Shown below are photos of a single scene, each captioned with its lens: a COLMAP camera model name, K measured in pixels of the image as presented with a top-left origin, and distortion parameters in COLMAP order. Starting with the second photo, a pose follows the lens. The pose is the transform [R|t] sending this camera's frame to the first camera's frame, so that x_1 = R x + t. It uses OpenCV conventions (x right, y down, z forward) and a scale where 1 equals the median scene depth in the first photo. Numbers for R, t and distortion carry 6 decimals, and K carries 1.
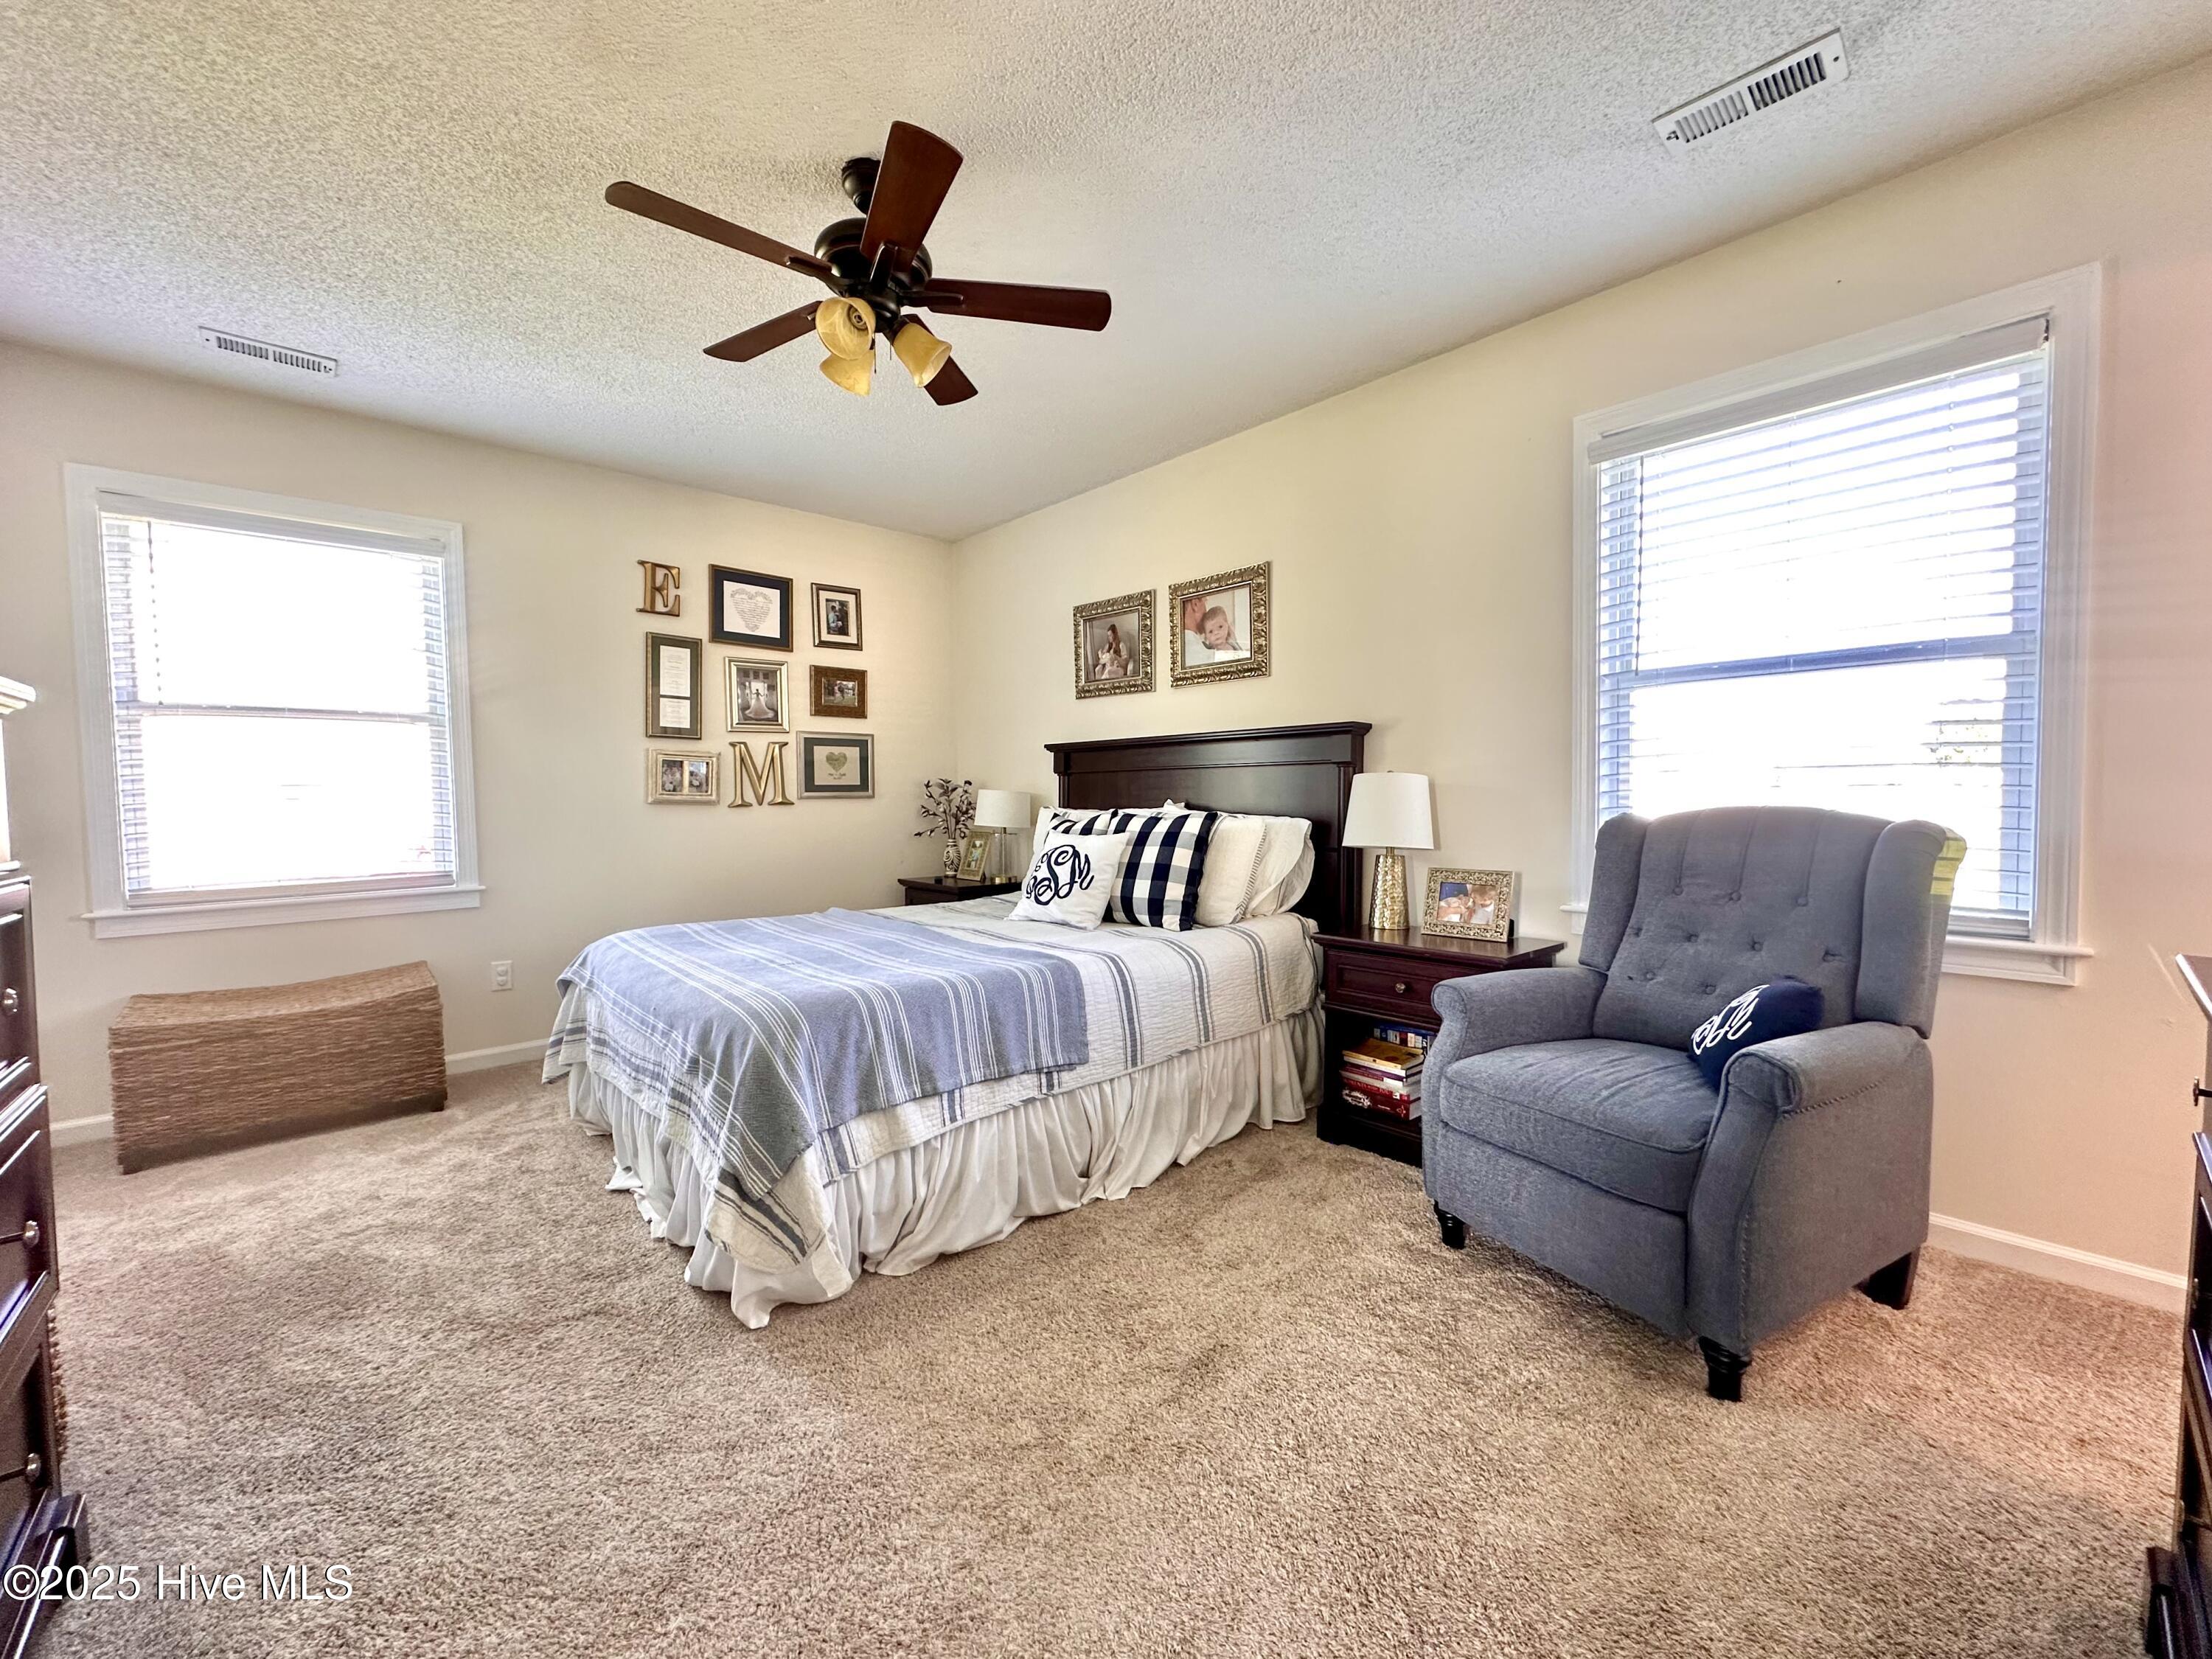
lens RADIAL K [[882.6, 0, 1104.8], [0, 882.6, 827.6], [0, 0, 1]] dist [0.000077, 0.000274]
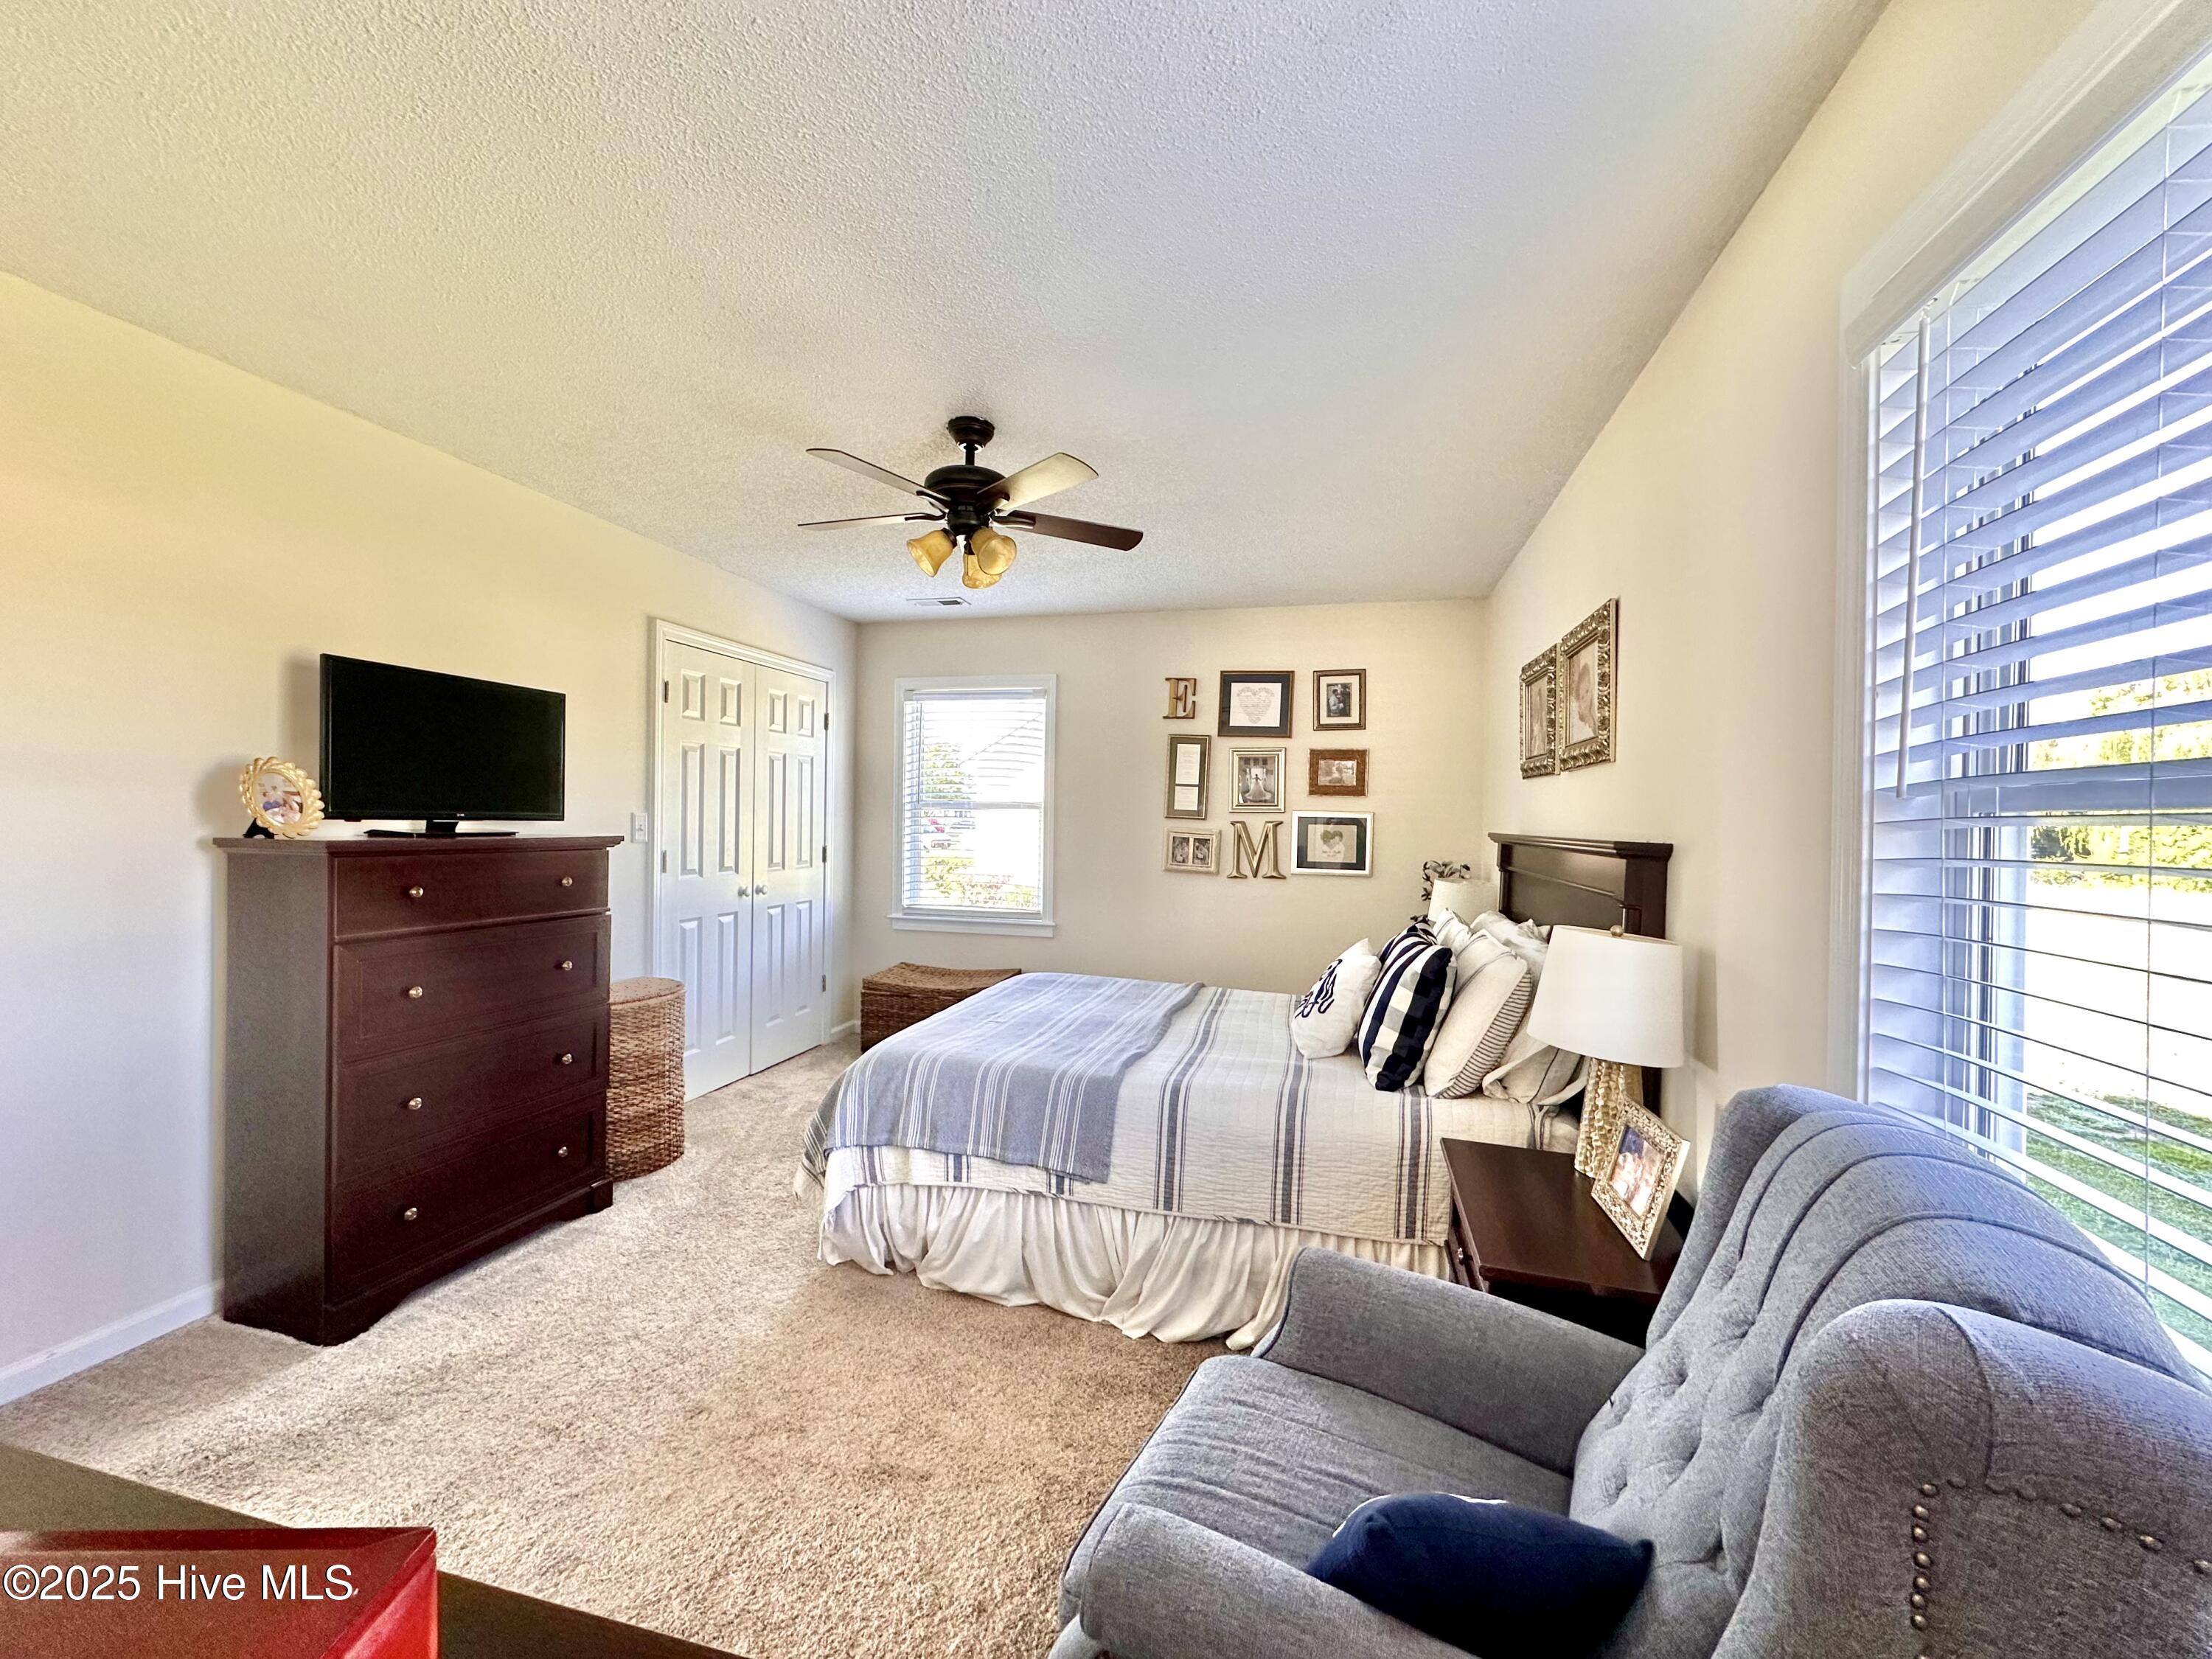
lens RADIAL K [[882.6, 0, 1104.7], [0, 882.6, 827.6], [0, 0, 1]] dist [0.000077, 0.000274]
pose [[0.537821, 0.032900, -0.842417, 0.483403], [-0.061751, 0.998092, -0.000444, -0.082666], [0.840795, 0.052258, 0.538826, 0.255304]]
